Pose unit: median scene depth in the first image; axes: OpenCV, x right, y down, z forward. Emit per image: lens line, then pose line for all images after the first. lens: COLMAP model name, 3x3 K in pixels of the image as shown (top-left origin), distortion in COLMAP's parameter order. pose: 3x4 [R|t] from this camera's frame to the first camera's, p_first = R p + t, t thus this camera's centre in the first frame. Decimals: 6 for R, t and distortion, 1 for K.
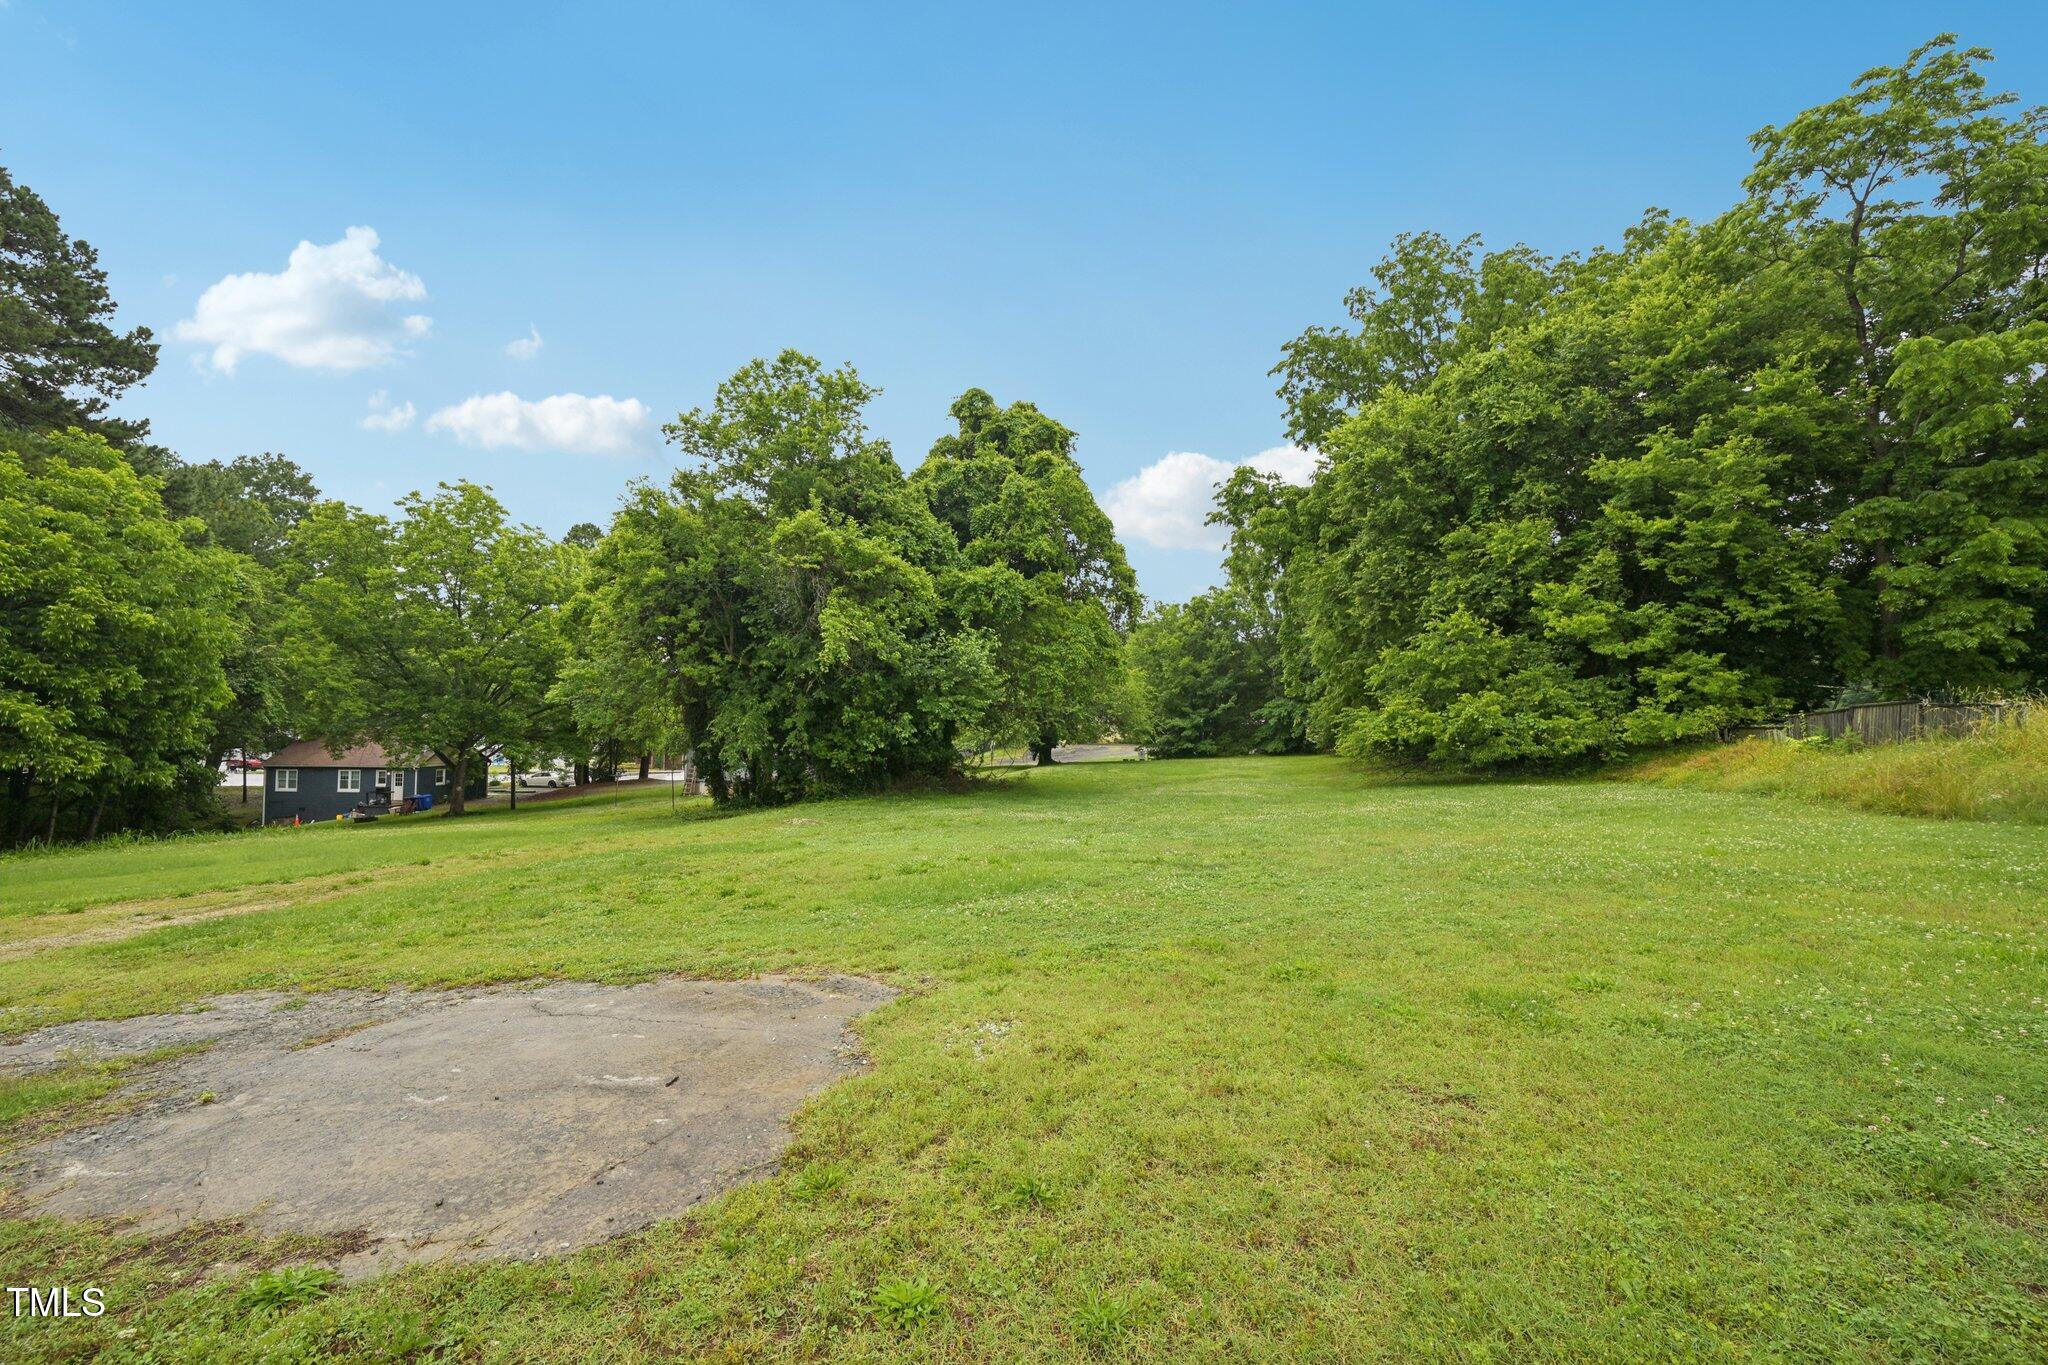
lens RADIAL K [[817.3, 0, 1015.9], [0, 817.3, 691.7], [0, 0, 1]] dist [0.002875, 0.000223]
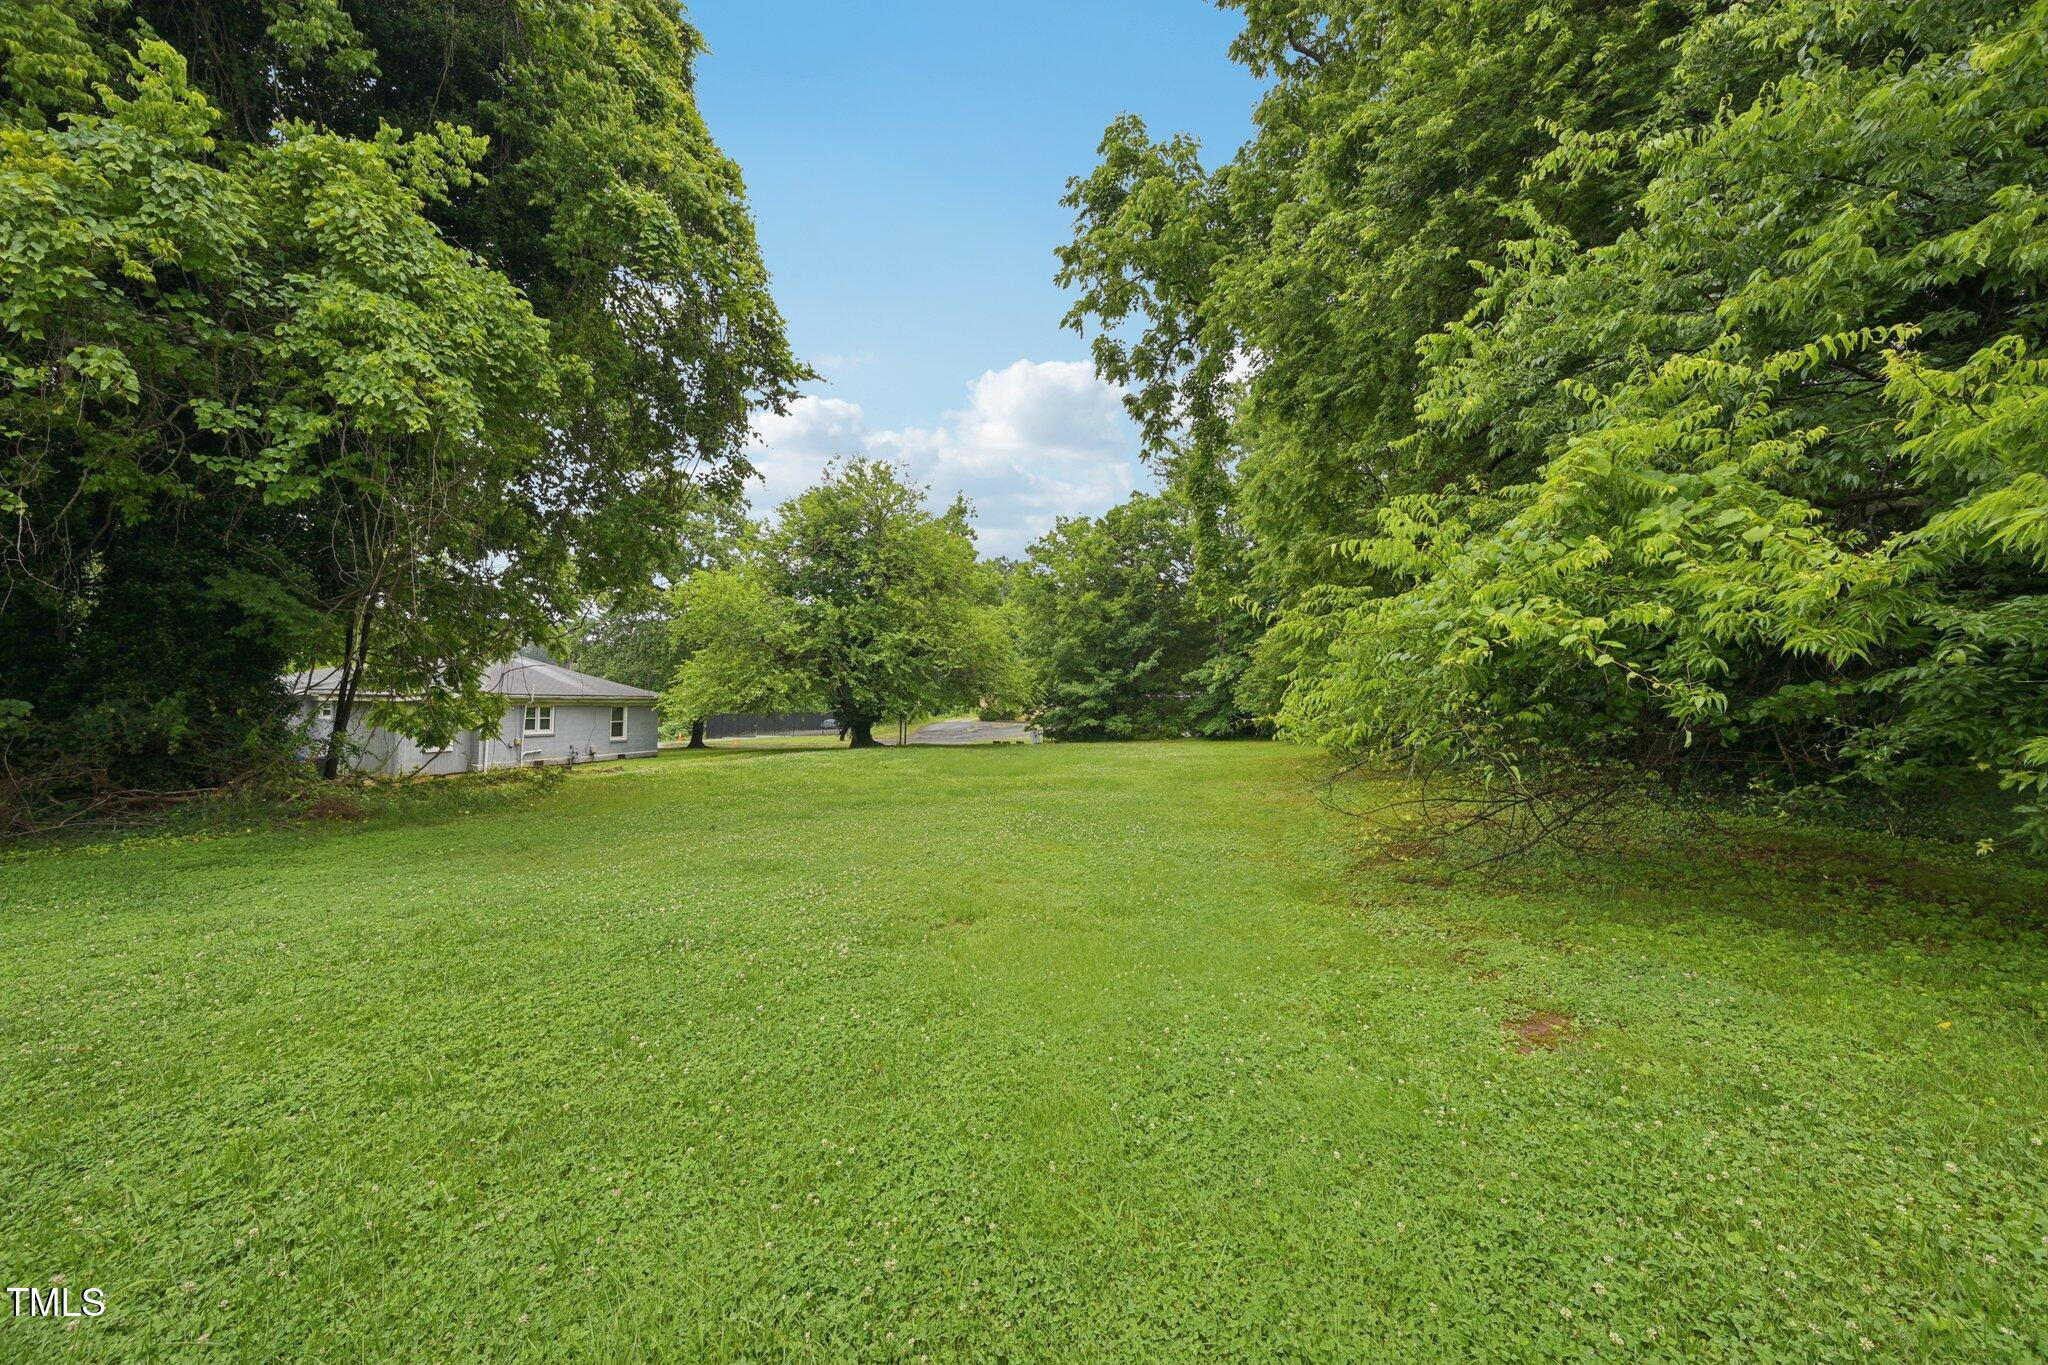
lens RADIAL K [[817.3, 0, 1022.1], [0, 817.3, 680.7], [0, 0, 1]] dist [0.002875, 0.000223]
pose [[0.999271, 0.022765, 0.030637, 0.142029], [-0.023108, 0.999674, 0.010889, 0.026864], [-0.030379, -0.011589, 0.999471, 0.348406]]
